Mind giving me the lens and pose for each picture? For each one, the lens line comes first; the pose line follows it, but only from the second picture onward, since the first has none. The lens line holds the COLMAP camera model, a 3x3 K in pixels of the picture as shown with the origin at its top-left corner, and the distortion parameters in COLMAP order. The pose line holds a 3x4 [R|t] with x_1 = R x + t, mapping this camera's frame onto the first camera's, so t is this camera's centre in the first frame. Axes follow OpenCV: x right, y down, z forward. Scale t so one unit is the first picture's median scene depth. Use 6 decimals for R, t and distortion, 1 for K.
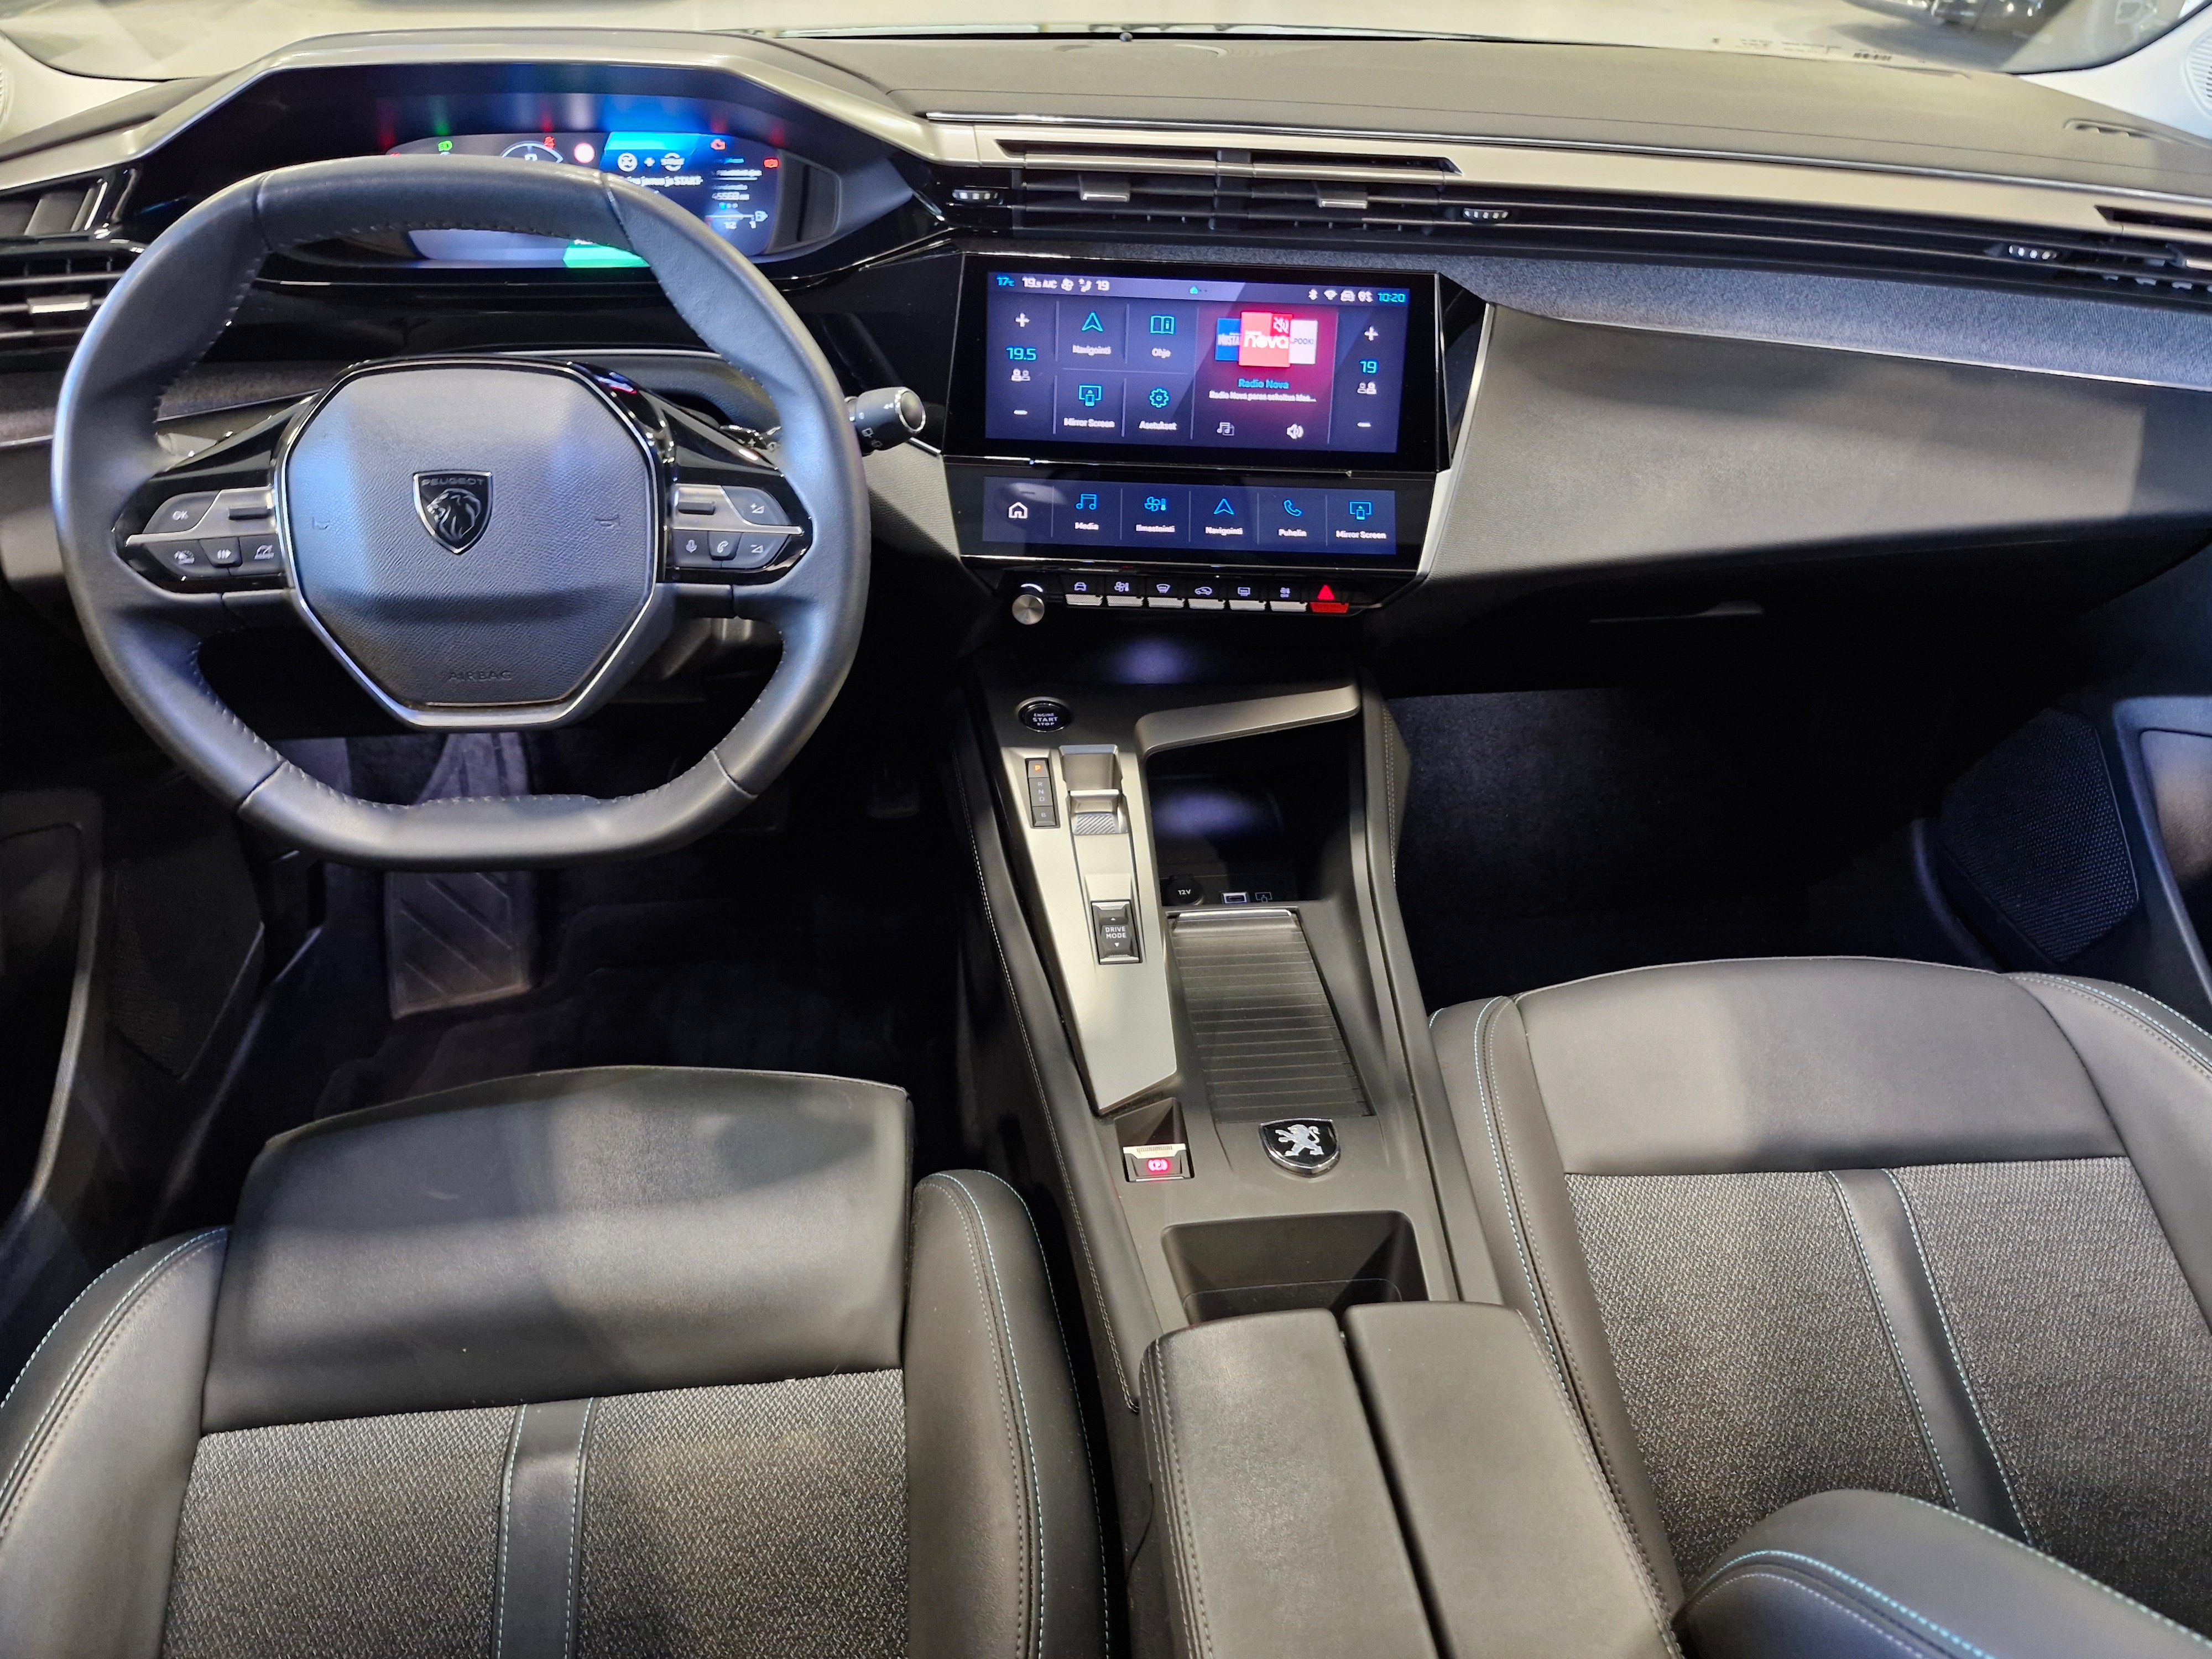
lens RADIAL K [[1554.9, 0, 1106.0], [0, 1554.9, 829.5], [0, 0, 1]] dist [0.100534, -0.123325]
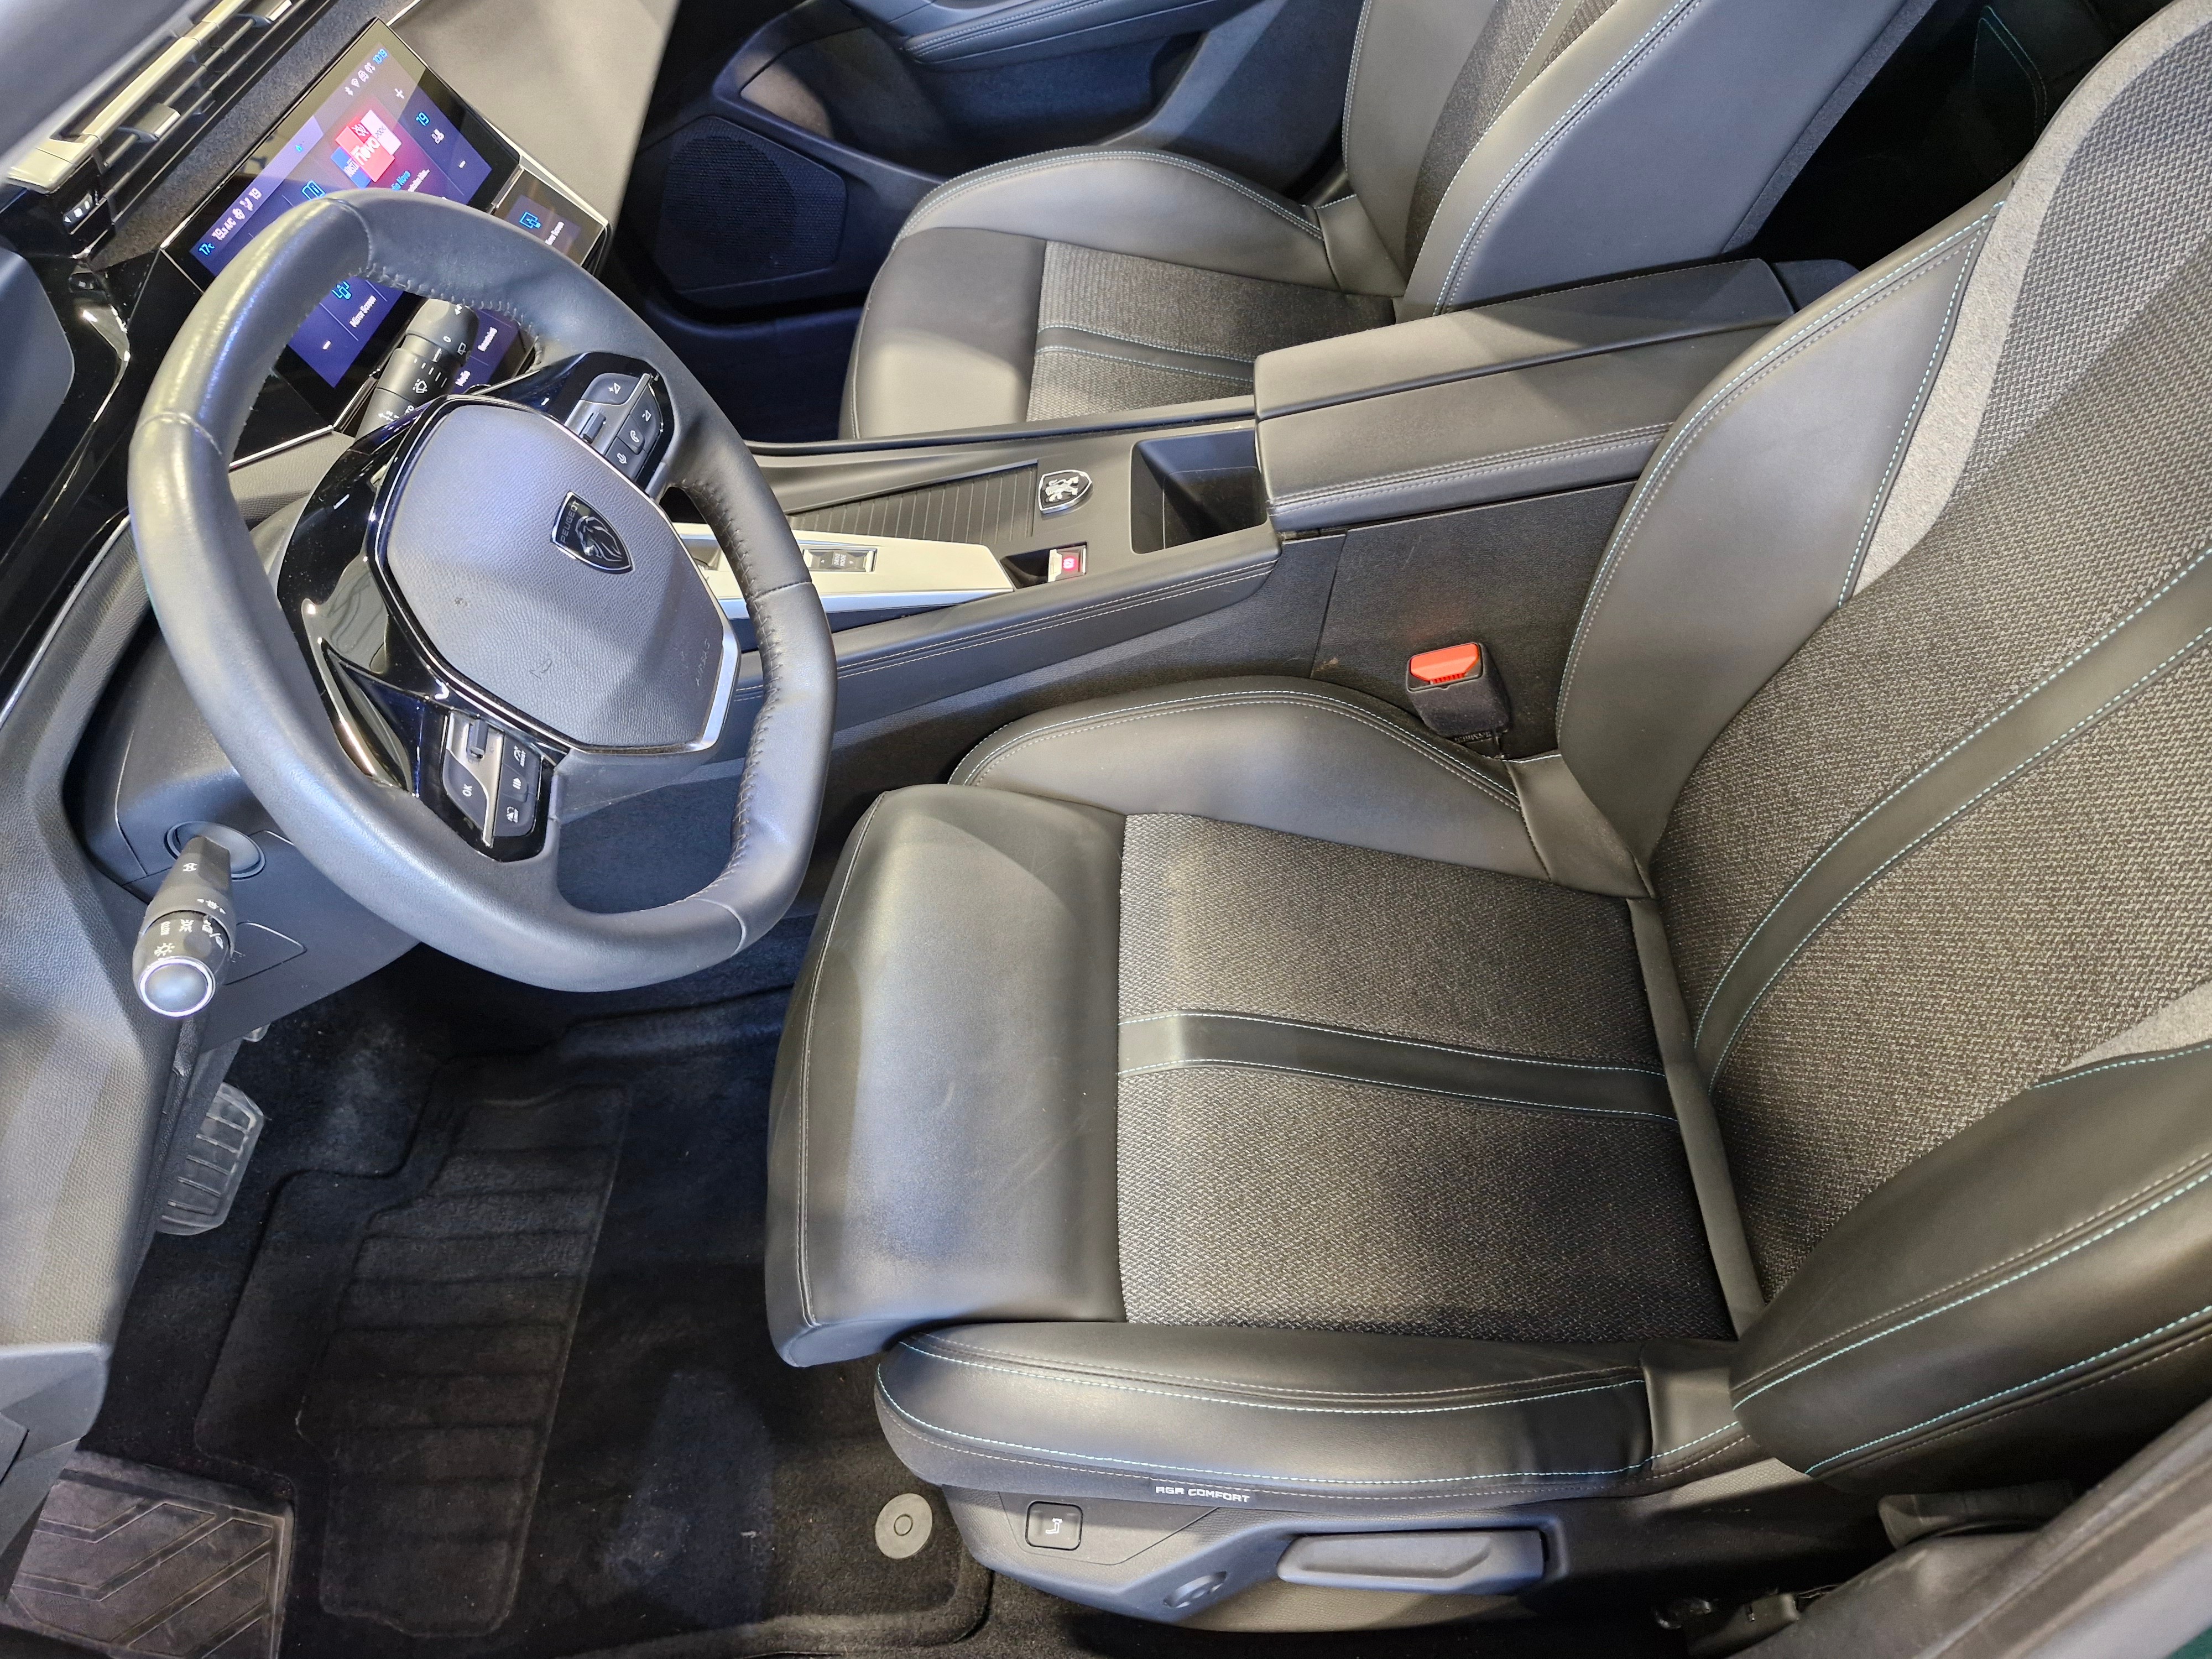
lens RADIAL K [[1554.9, 0, 1106.0], [0, 1554.9, 829.5], [0, 0, 1]] dist [0.100534, -0.123325]
pose [[0.113787, -0.791172, 0.600916, -0.793069], [0.697934, 0.494115, 0.518400, -0.287511], [-0.707065, 0.360412, 0.608409, 0.200580]]
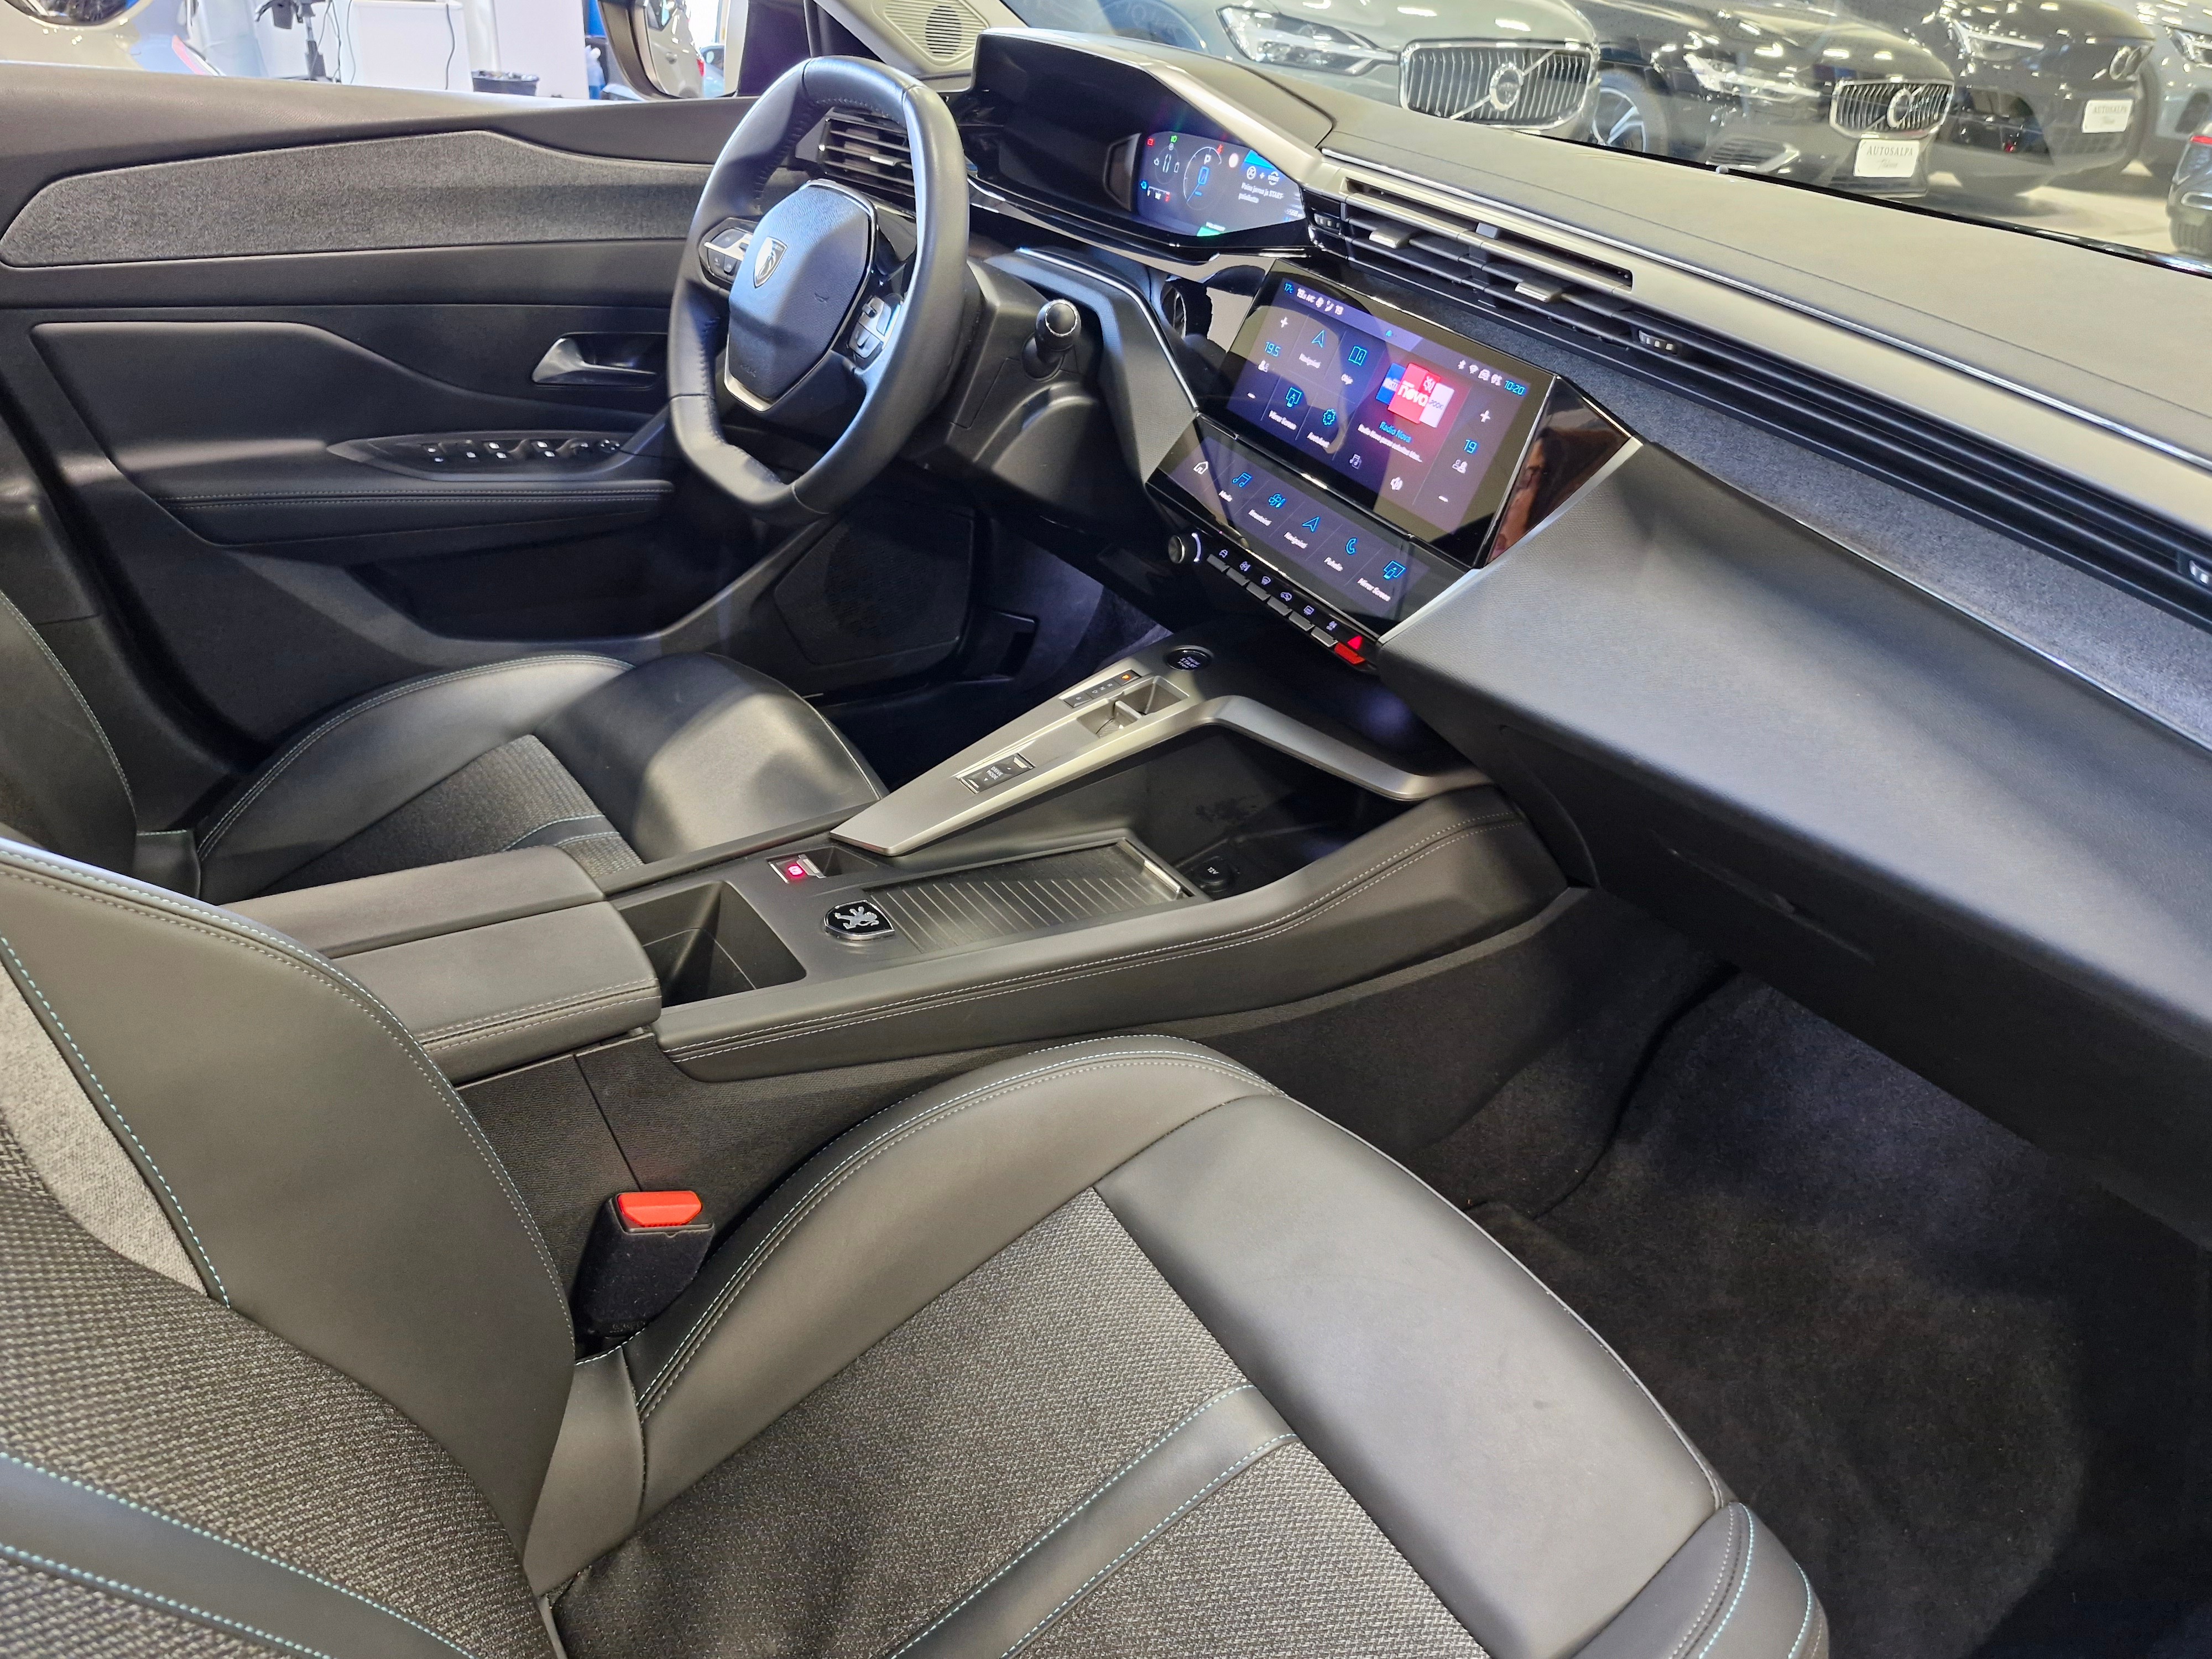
lens RADIAL K [[1554.9, 0, 1106.0], [0, 1554.9, 829.5], [0, 0, 1]] dist [0.100534, -0.123325]
pose [[0.488566, 0.463638, -0.739150, 0.896859], [-0.551955, 0.820323, 0.149722, -0.116988], [0.675758, 0.334828, 0.656689, 0.272580]]
